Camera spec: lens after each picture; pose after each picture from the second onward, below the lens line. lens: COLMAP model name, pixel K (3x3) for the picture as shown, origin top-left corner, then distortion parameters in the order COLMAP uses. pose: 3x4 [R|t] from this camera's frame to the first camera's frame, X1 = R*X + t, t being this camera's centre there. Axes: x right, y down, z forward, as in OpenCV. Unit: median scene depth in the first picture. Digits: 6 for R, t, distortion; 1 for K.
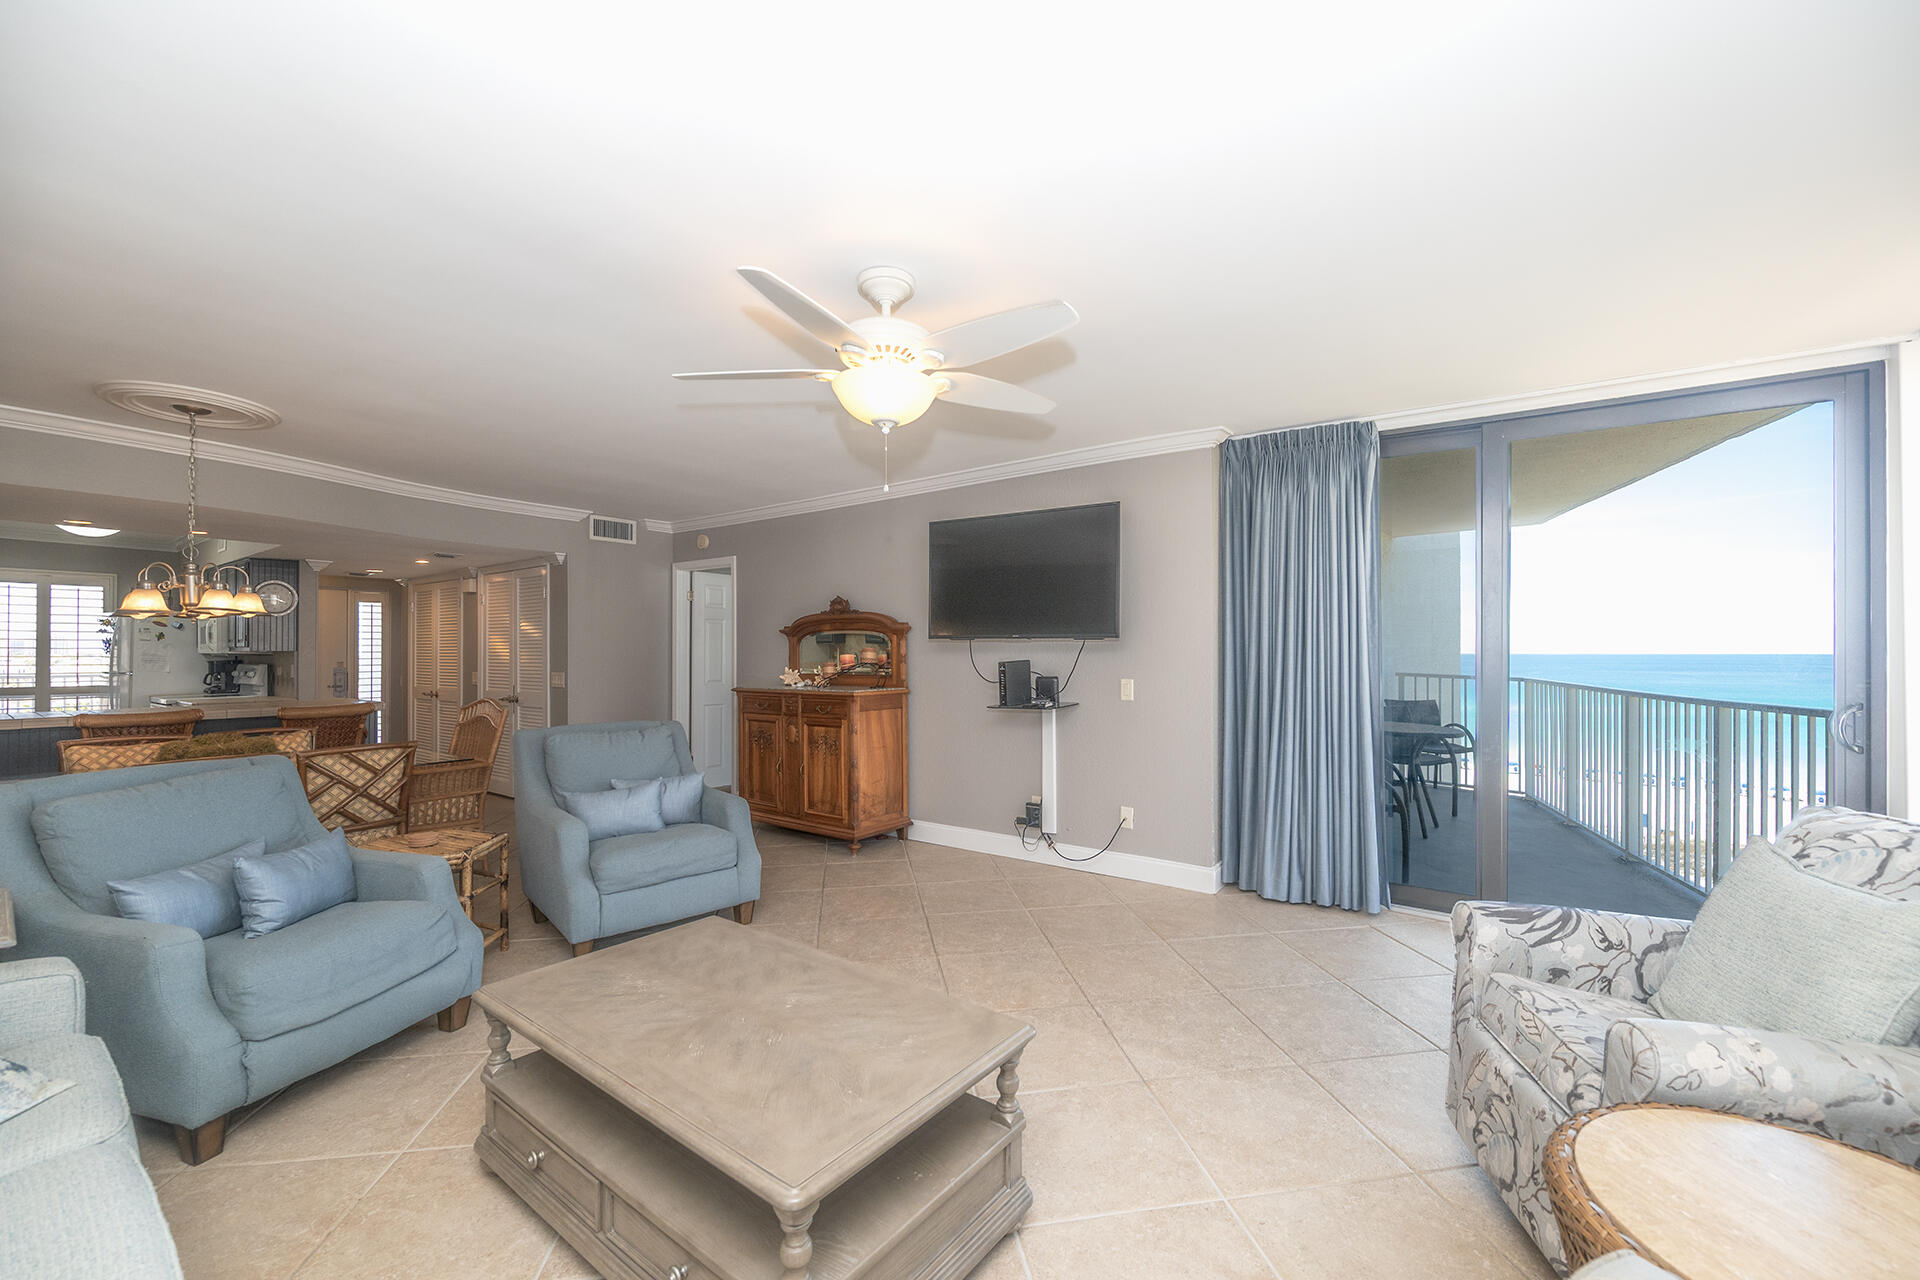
lens RADIAL K [[777.8, 0, 955.4], [0, 777.8, 647.0], [0, 0, 1]] dist [-0.000282, -0.000085]
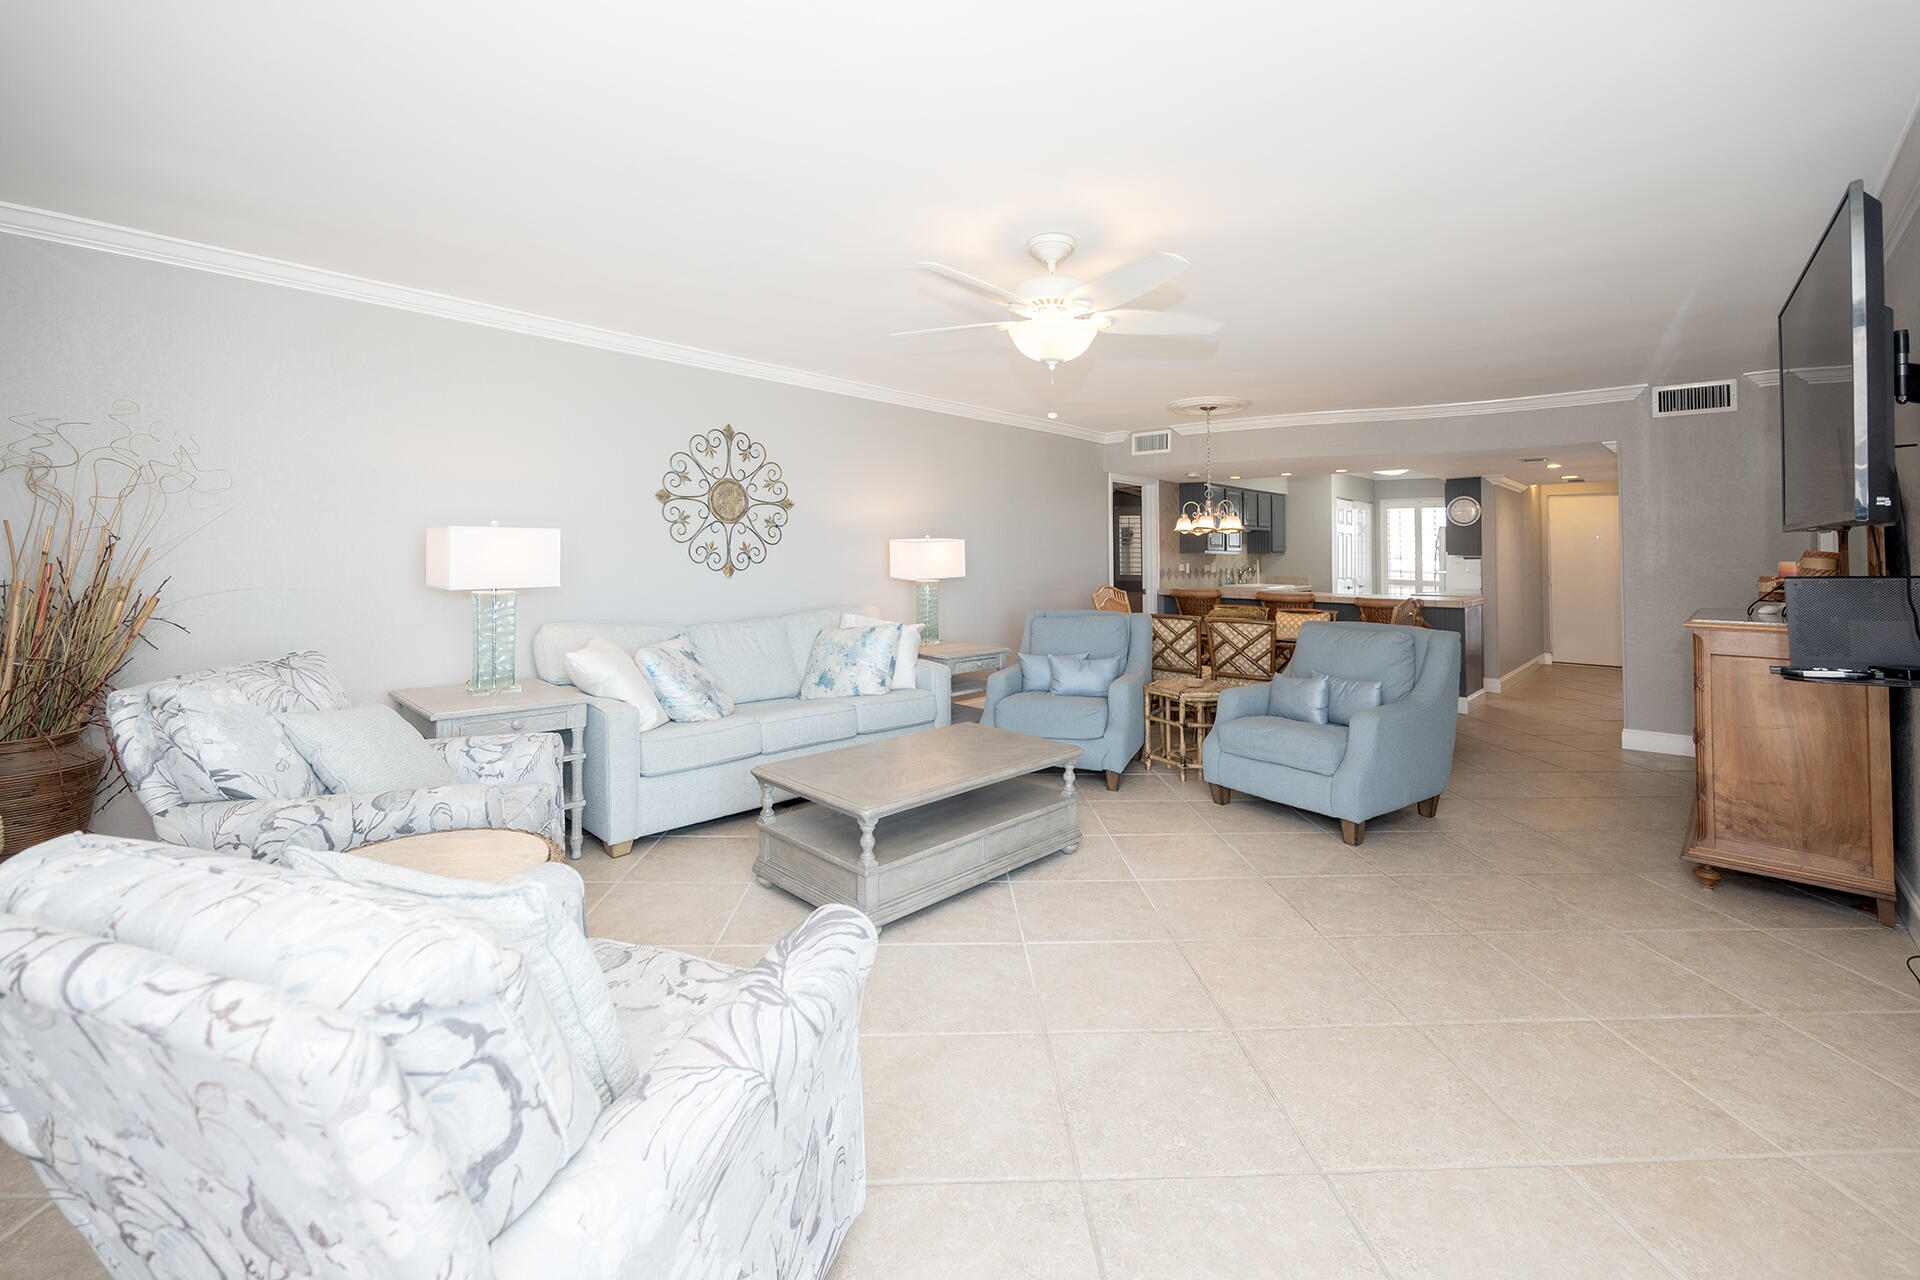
lens RADIAL K [[788.7, 0, 961.2], [0, 788.7, 547.7], [0, 0, 1]] dist [-0.000250, -0.000048]
pose [[-0.105047, -0.006872, -0.994443, 0.740925], [-0.000009, 0.999976, -0.006909, 0.004573], [0.994467, -0.000717, -0.105045, 0.644990]]
